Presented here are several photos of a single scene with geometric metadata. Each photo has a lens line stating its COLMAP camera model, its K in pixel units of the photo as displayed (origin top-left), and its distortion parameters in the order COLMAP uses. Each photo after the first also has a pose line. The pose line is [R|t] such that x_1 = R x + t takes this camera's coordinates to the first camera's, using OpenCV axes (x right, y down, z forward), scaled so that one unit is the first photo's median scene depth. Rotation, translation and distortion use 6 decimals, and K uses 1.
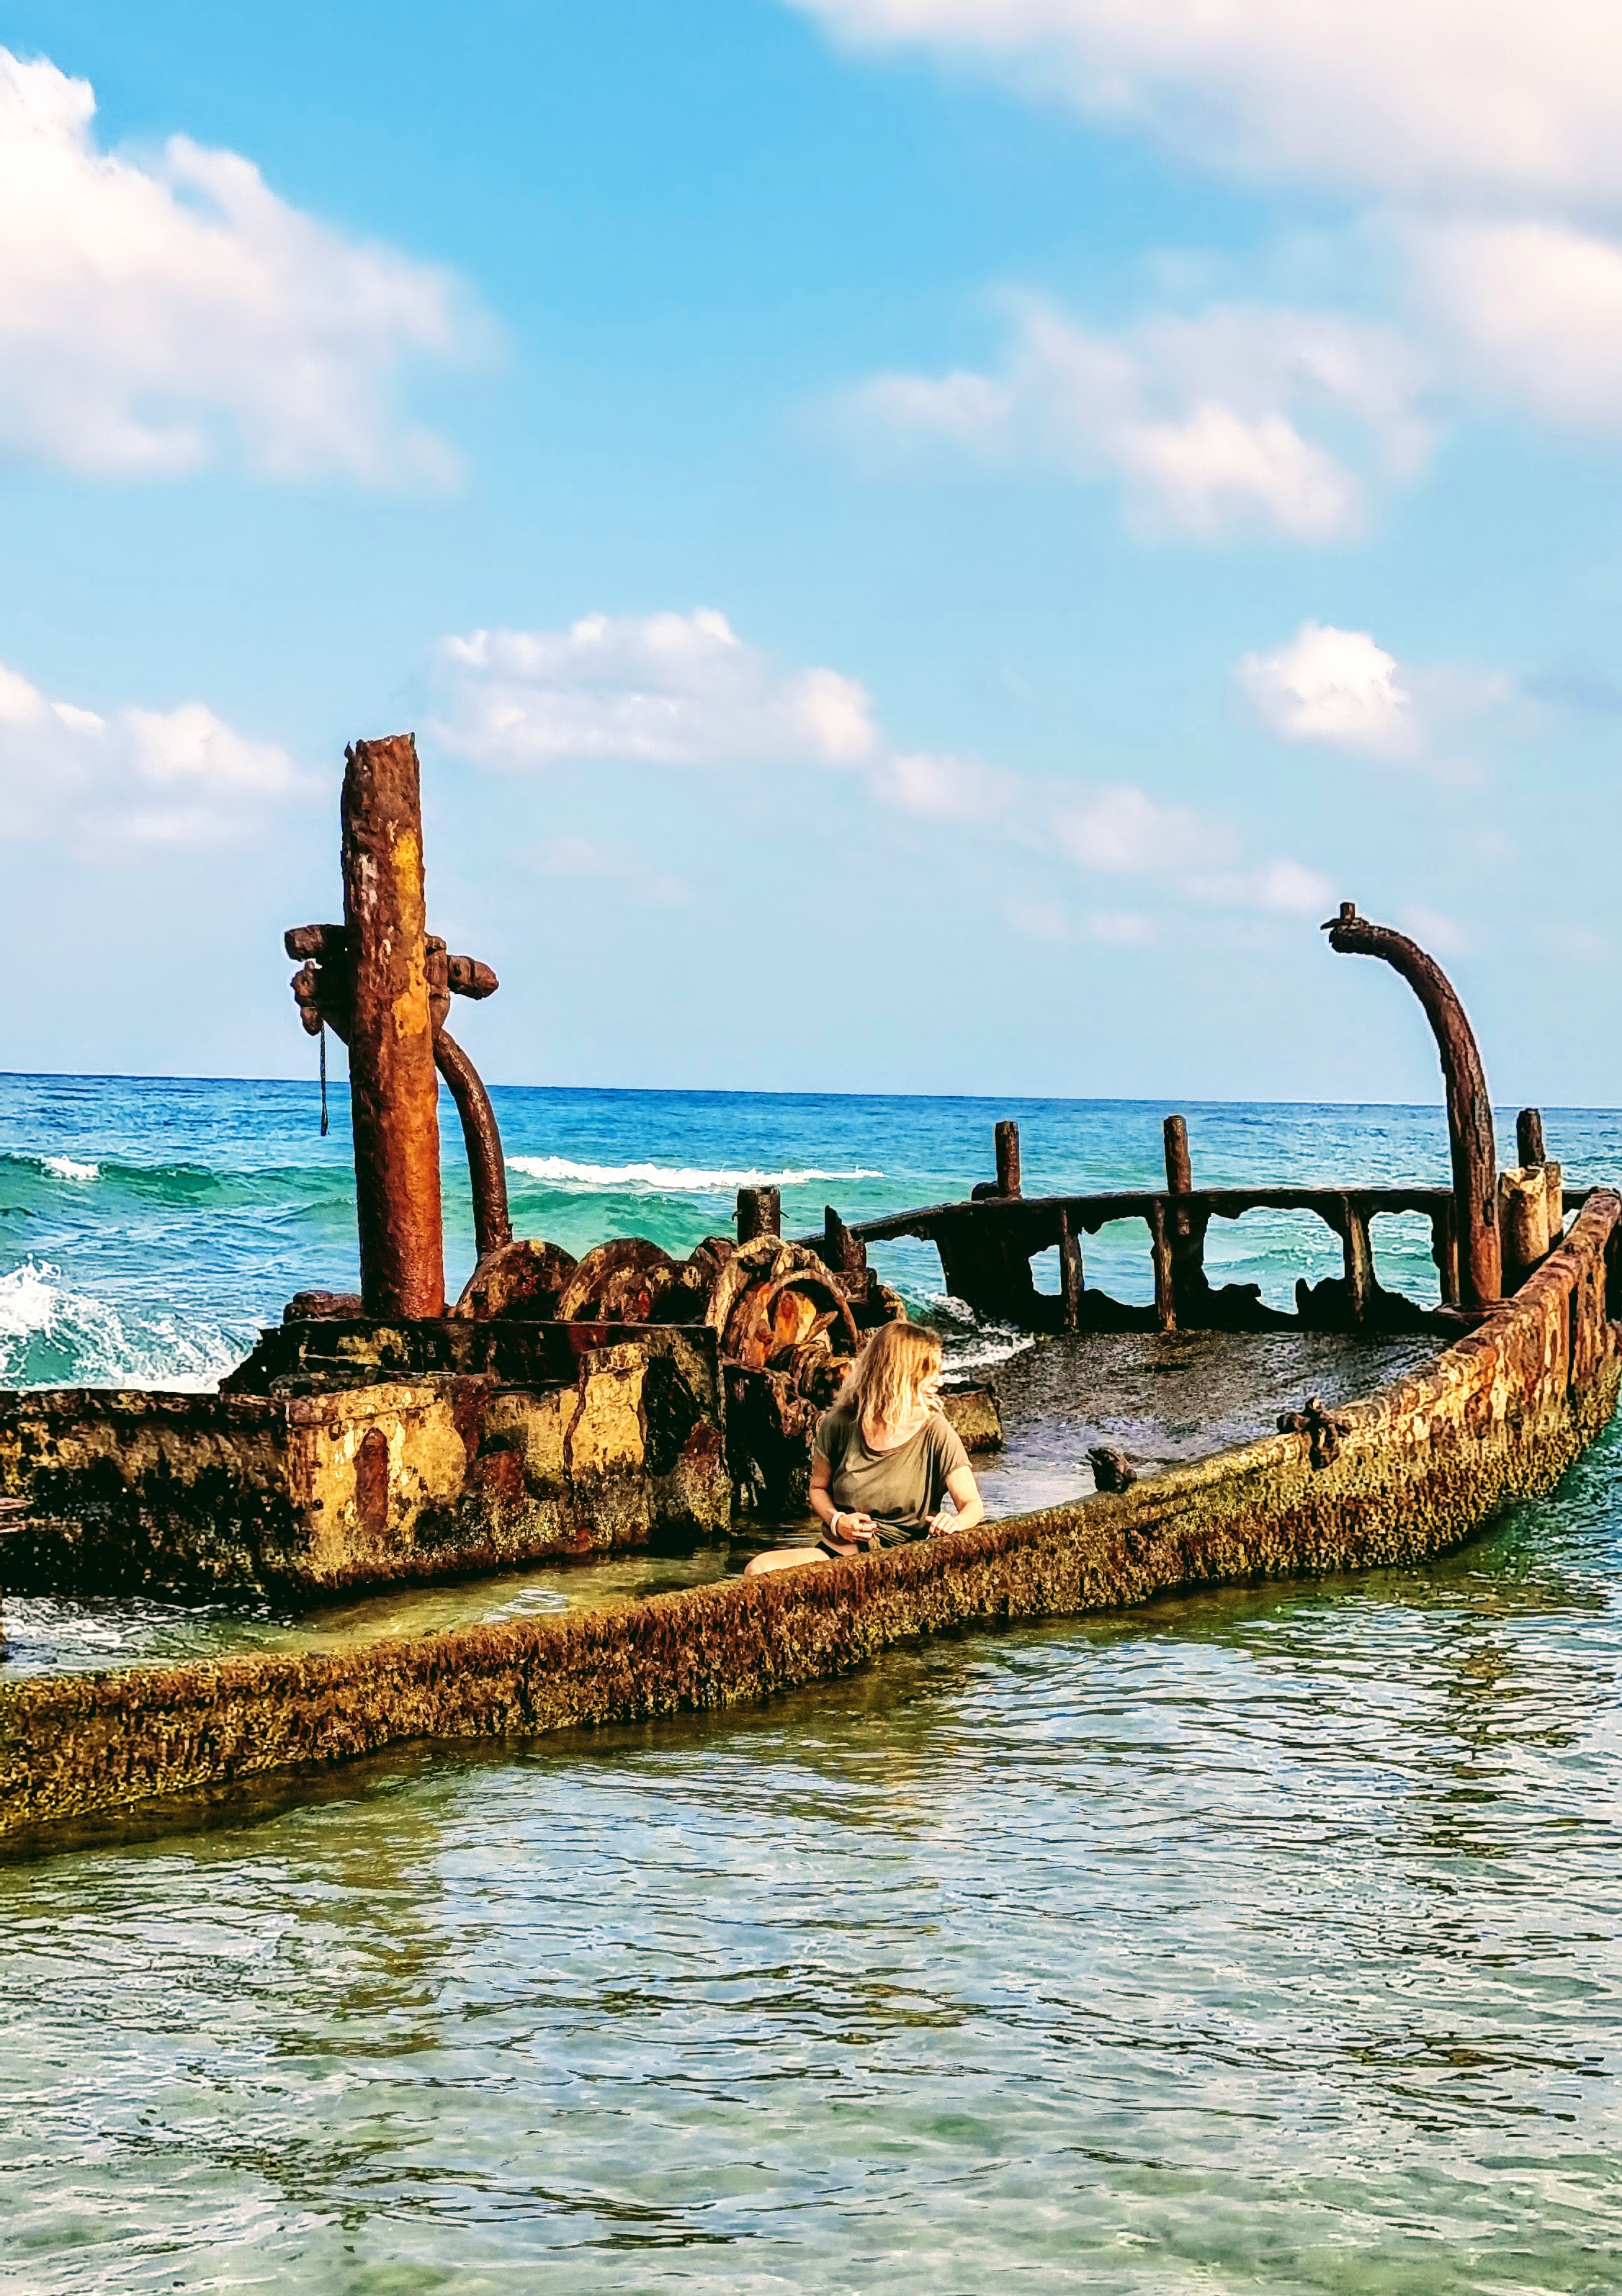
lens RADIAL K [[3688.3, 0, 811.6], [0, 3688.3, 1415.2], [0, 0, 1]] dist [0.152598, -0.010811]
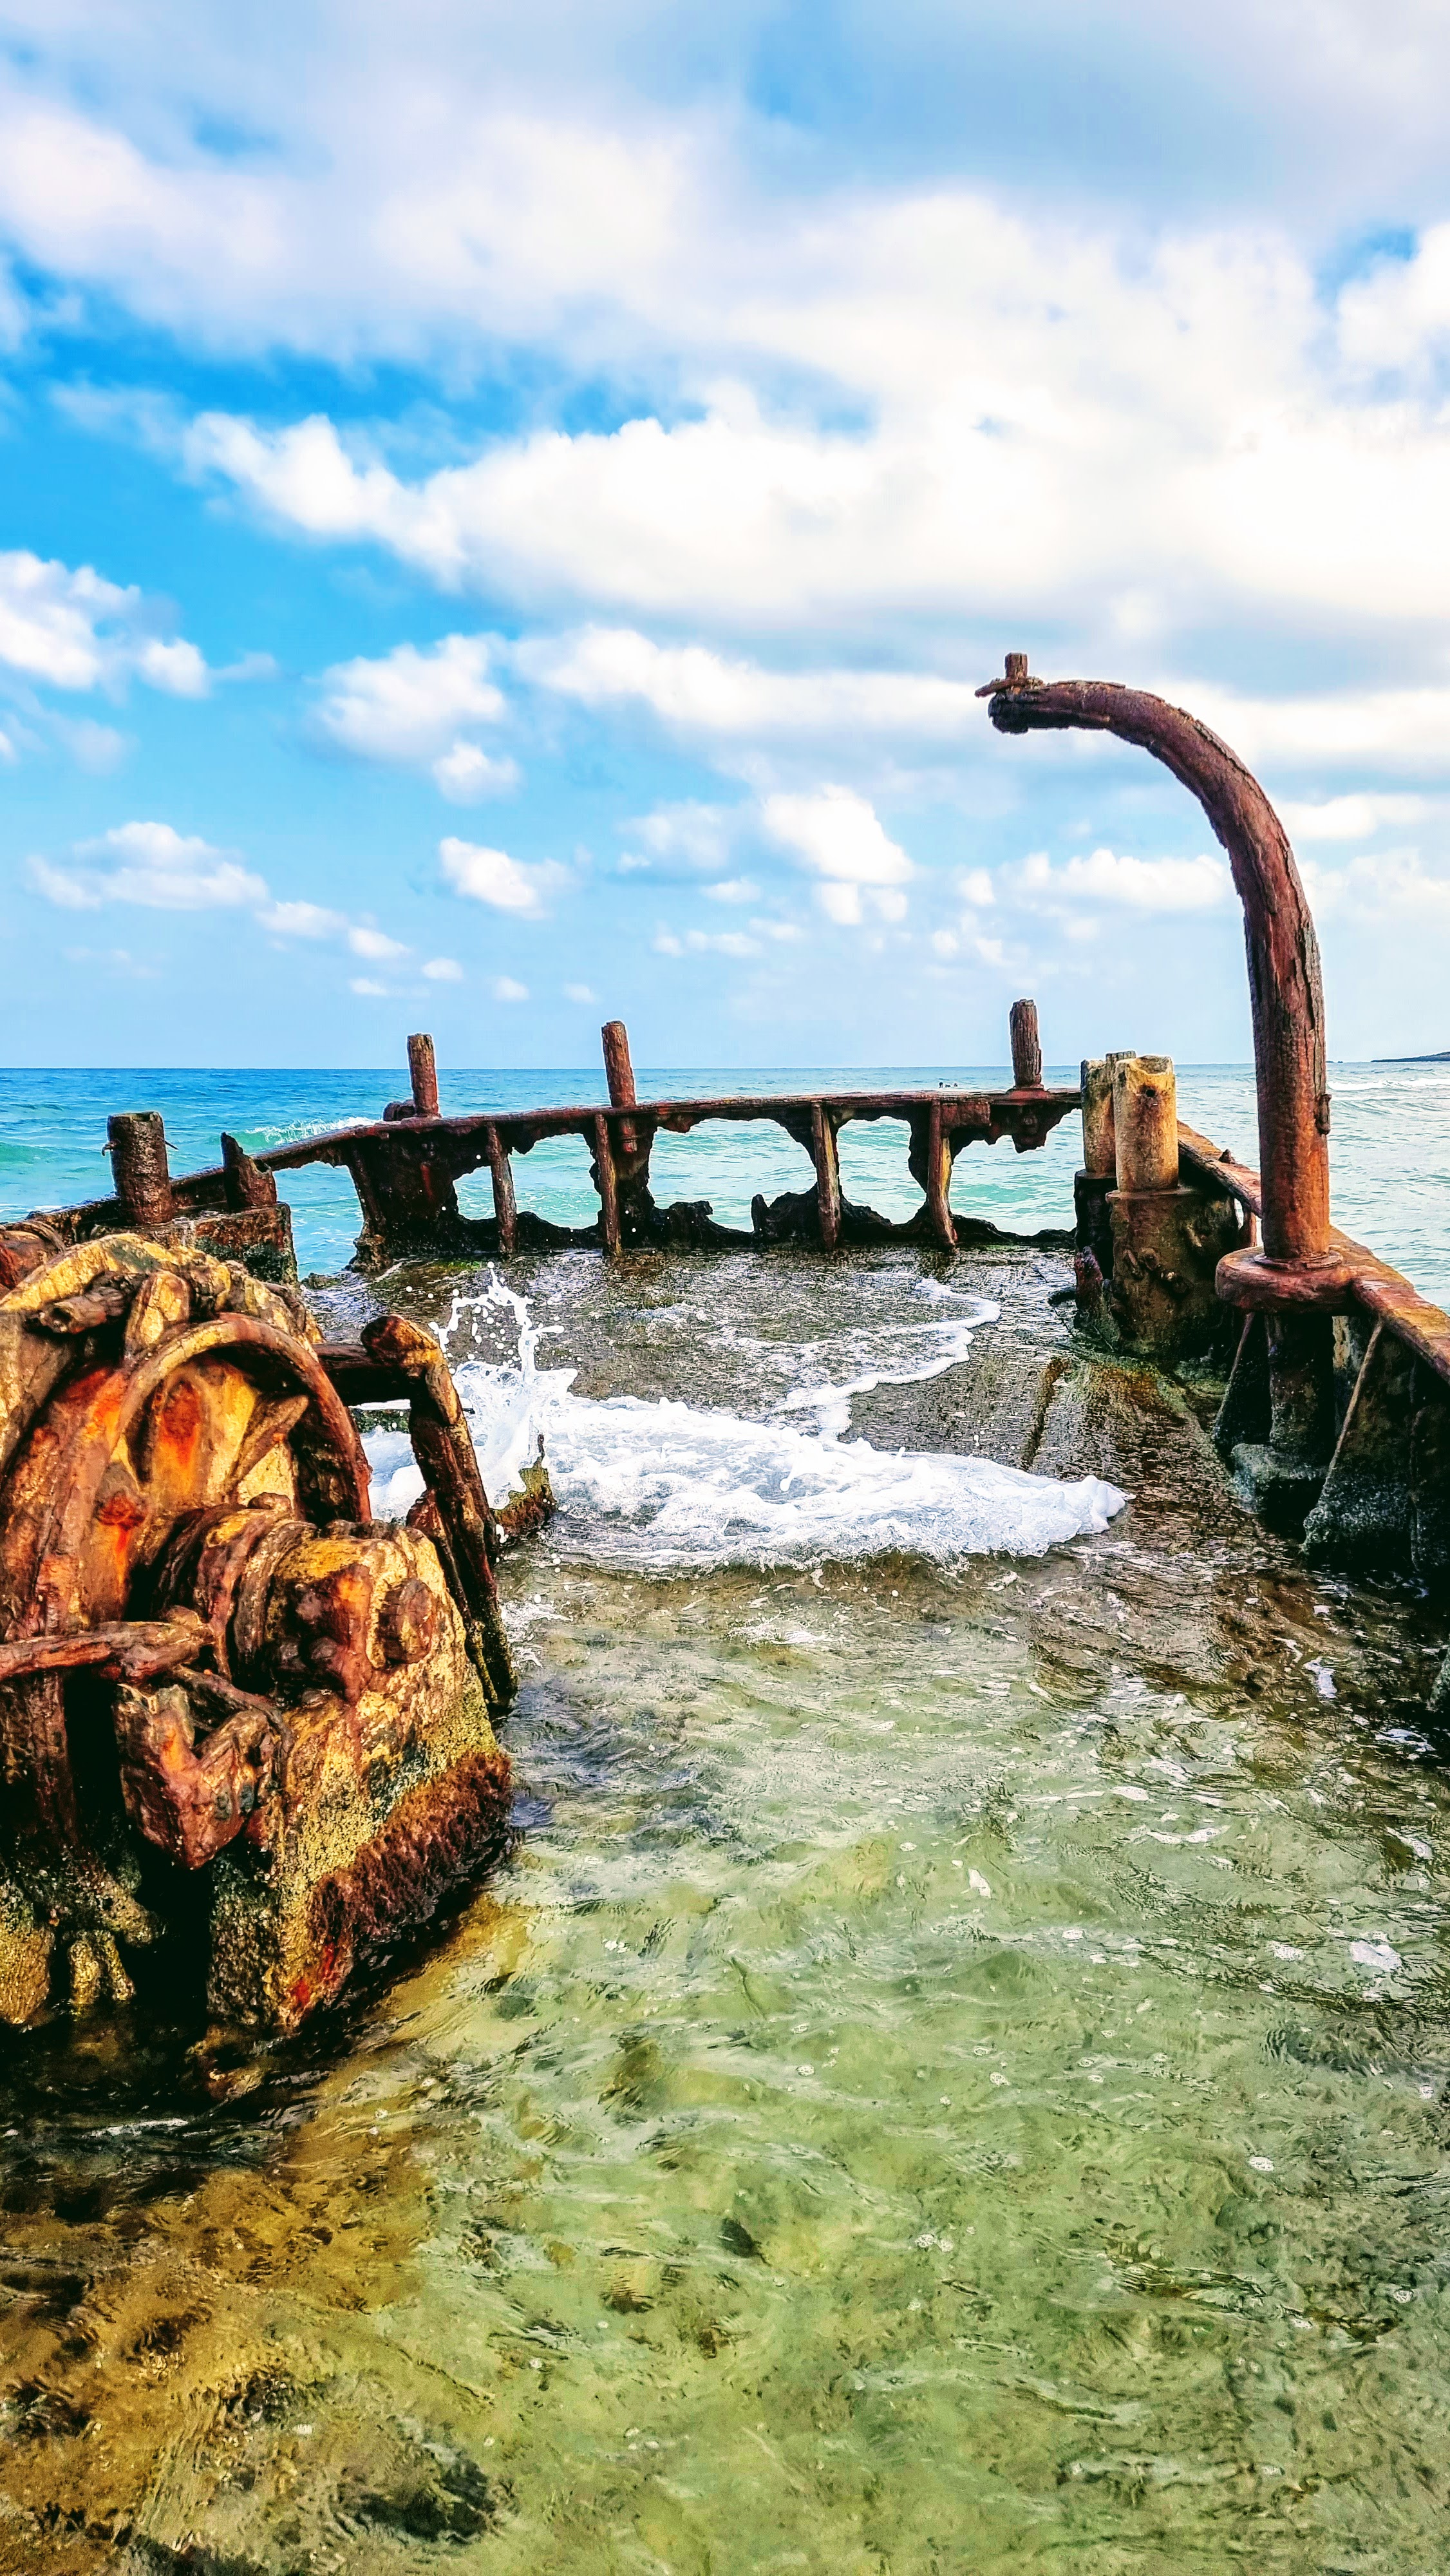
lens RADIAL K [[1884.4, 0, 768.4], [0, 1884.4, 1330.7], [0, 0, 1]] dist [0.066750, 0.000188]
pose [[0.957537, -0.066711, 0.280487, -0.002824], [0.050799, 0.996680, 0.063630, -0.051117], [-0.283800, -0.046680, 0.957747, 0.843323]]
